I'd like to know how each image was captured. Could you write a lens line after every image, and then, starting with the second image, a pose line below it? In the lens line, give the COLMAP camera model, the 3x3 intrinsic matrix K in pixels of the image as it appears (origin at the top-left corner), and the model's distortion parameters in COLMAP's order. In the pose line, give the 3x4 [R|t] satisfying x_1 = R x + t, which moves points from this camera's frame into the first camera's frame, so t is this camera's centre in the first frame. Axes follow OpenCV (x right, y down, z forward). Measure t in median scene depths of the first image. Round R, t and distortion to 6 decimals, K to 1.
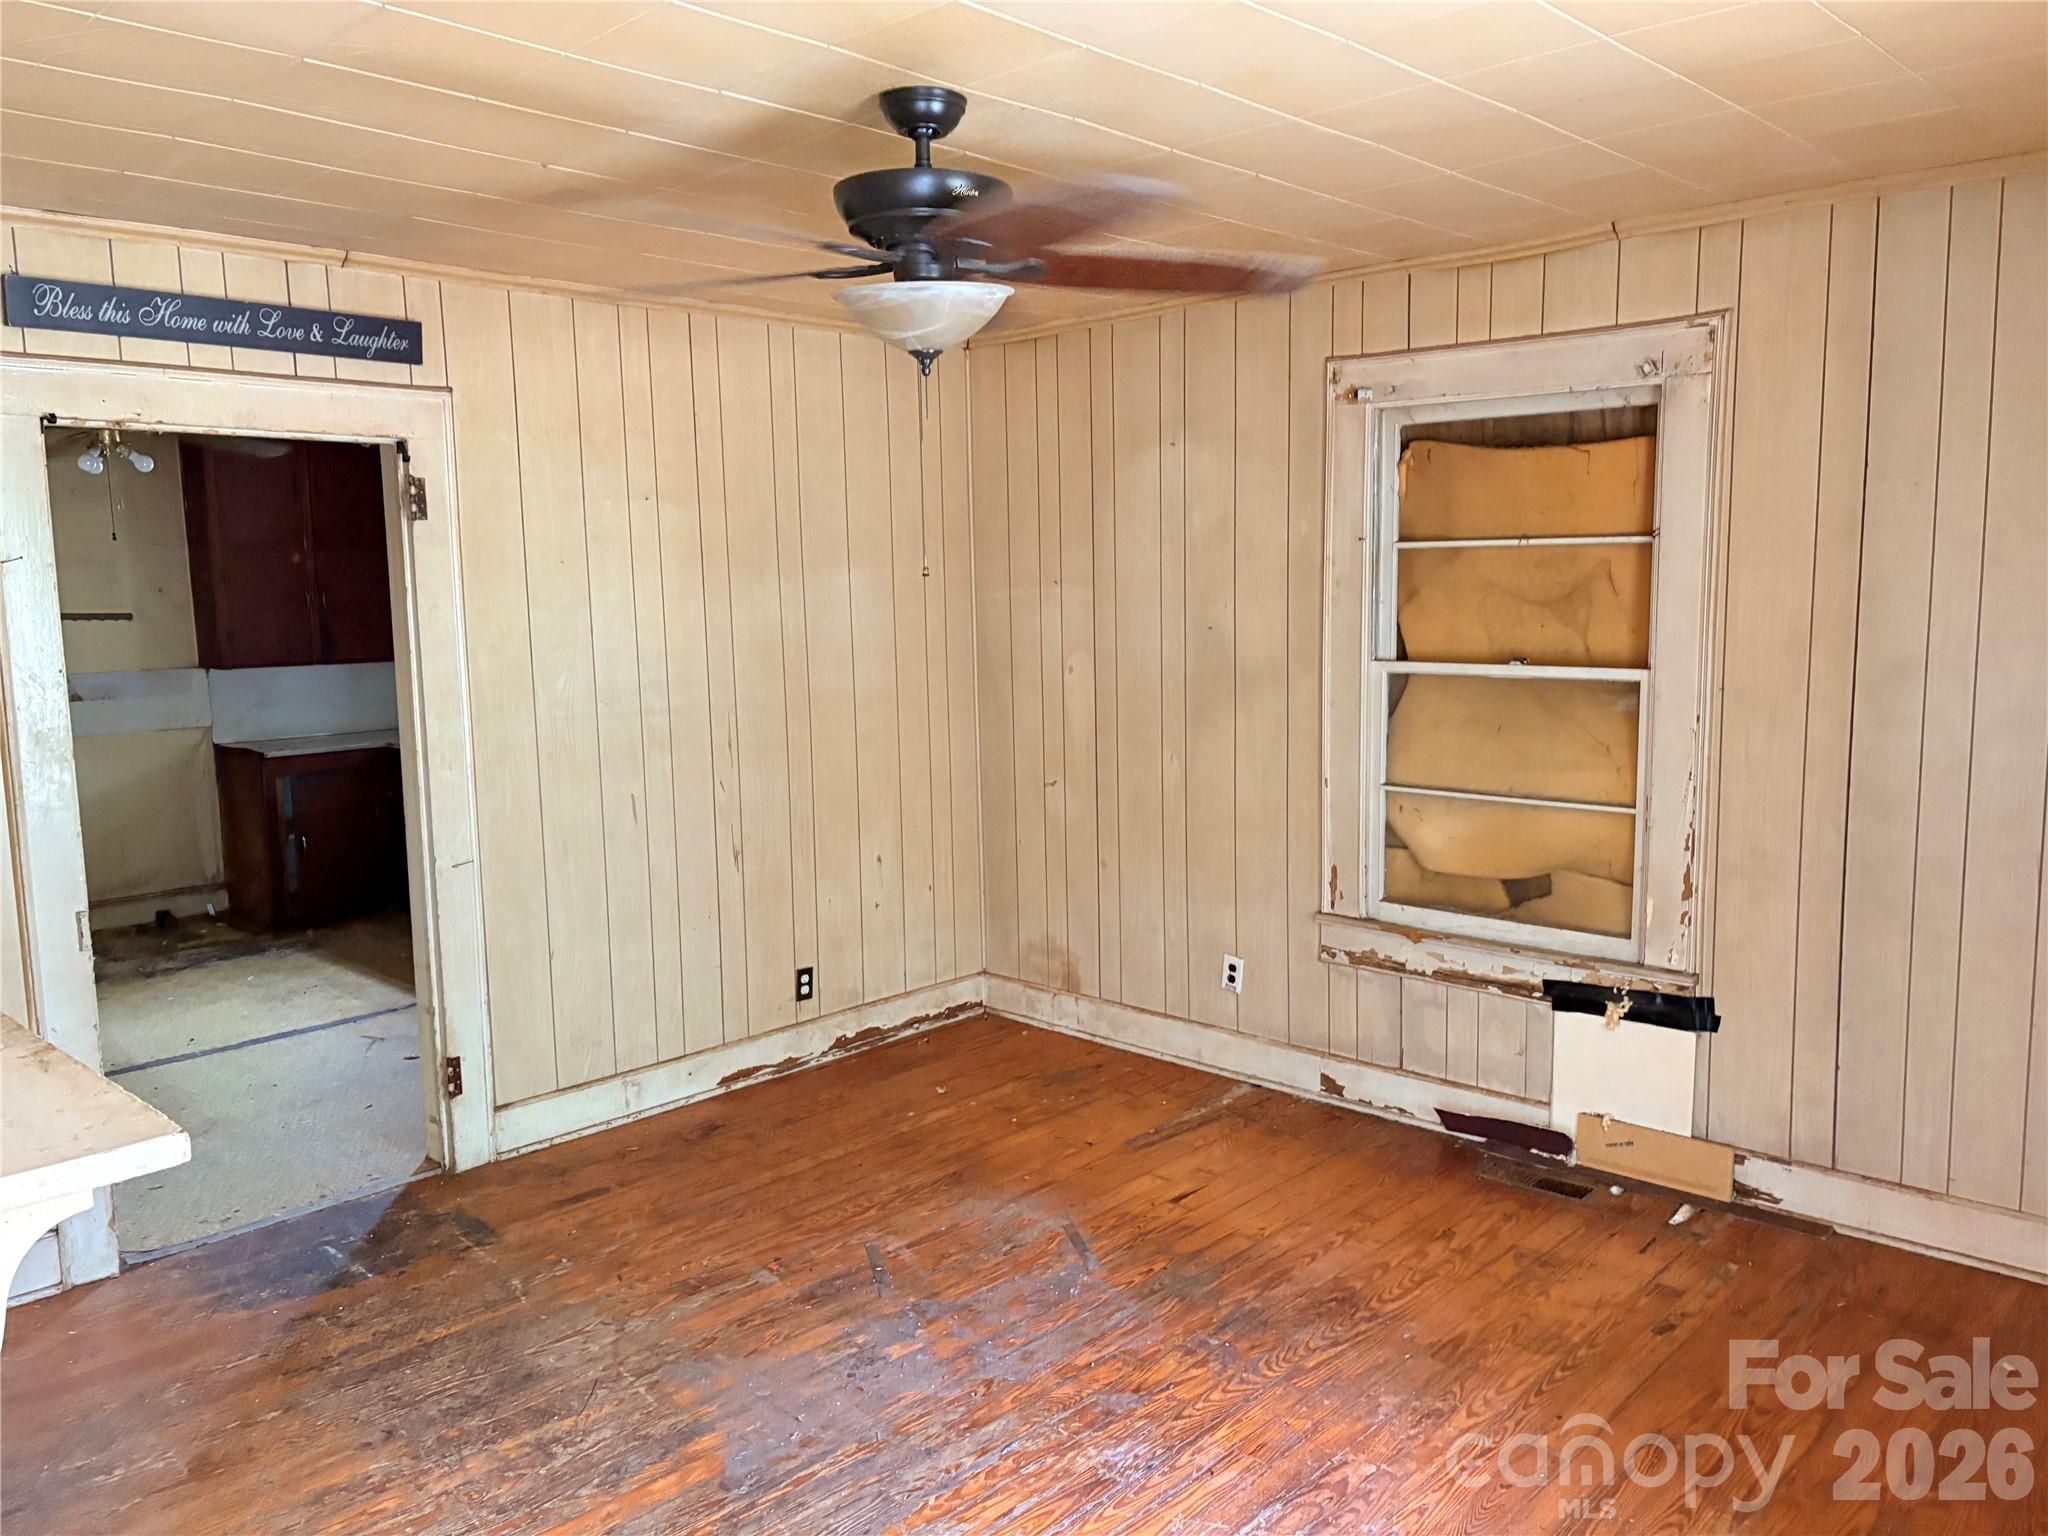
lens RADIAL K [[1564.1, 0, 1020.5], [0, 1564.1, 768.4], [0, 0, 1]] dist [0.003339, -0.001937]
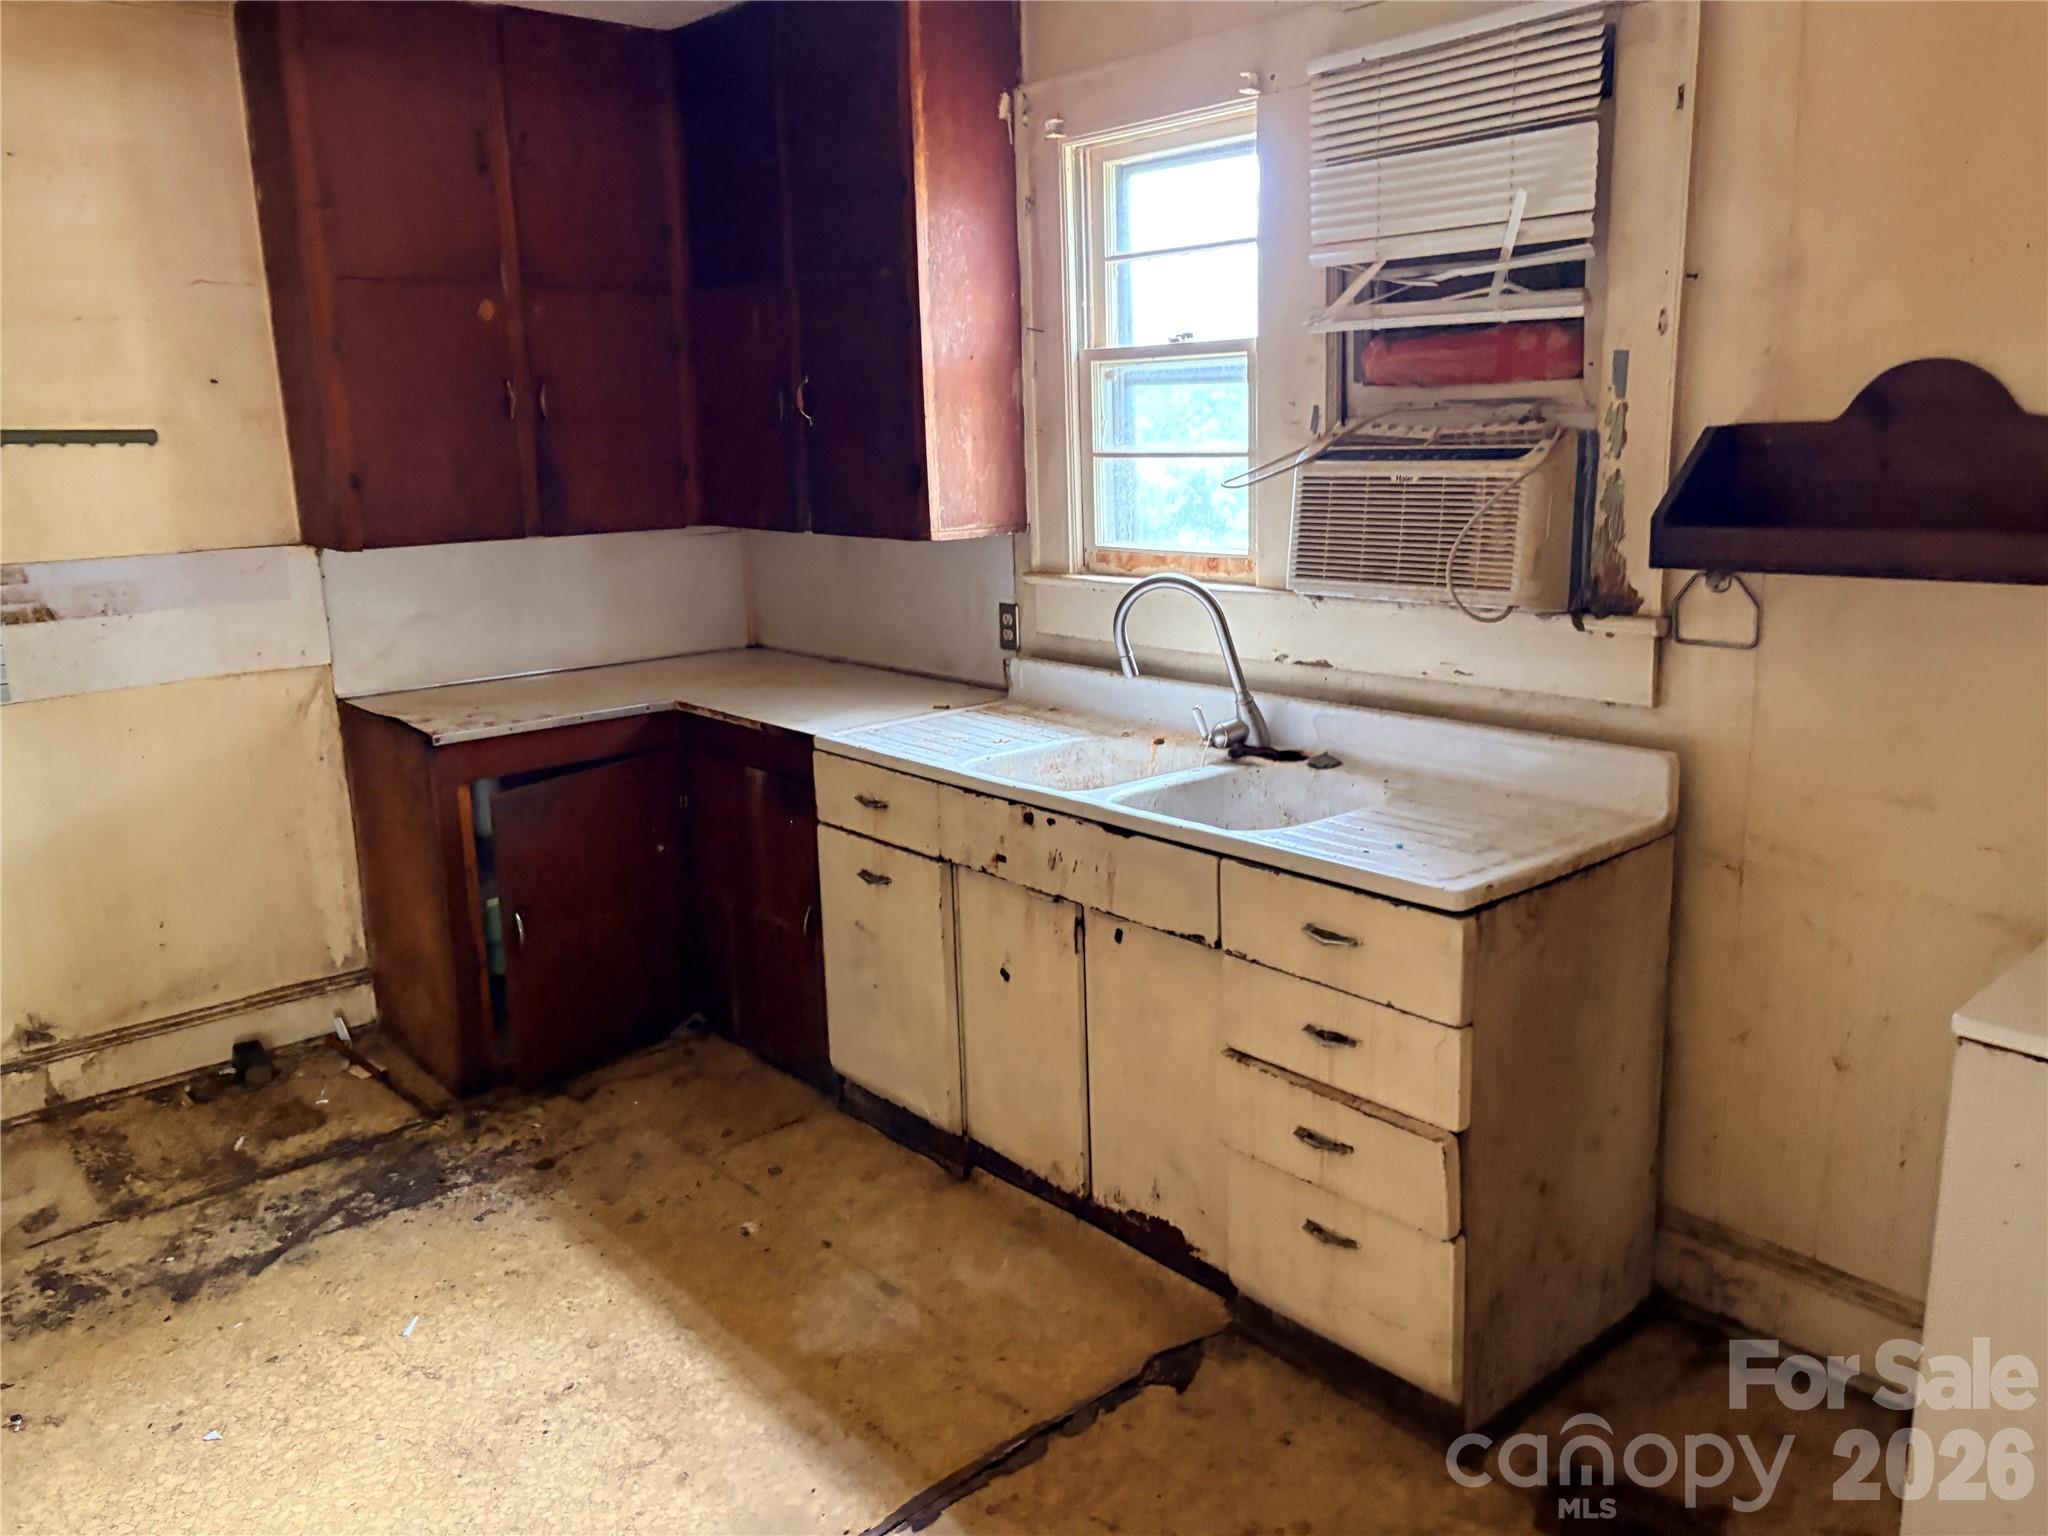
lens RADIAL K [[1564.1, 0, 1029.8], [0, 1564.1, 767.1], [0, 0, 1]] dist [0.003339, -0.001937]
pose [[0.995403, 0.018862, -0.093901, -0.253942], [-0.009562, 0.995088, 0.098528, -0.045980], [0.095298, -0.097177, 0.990694, 0.536498]]
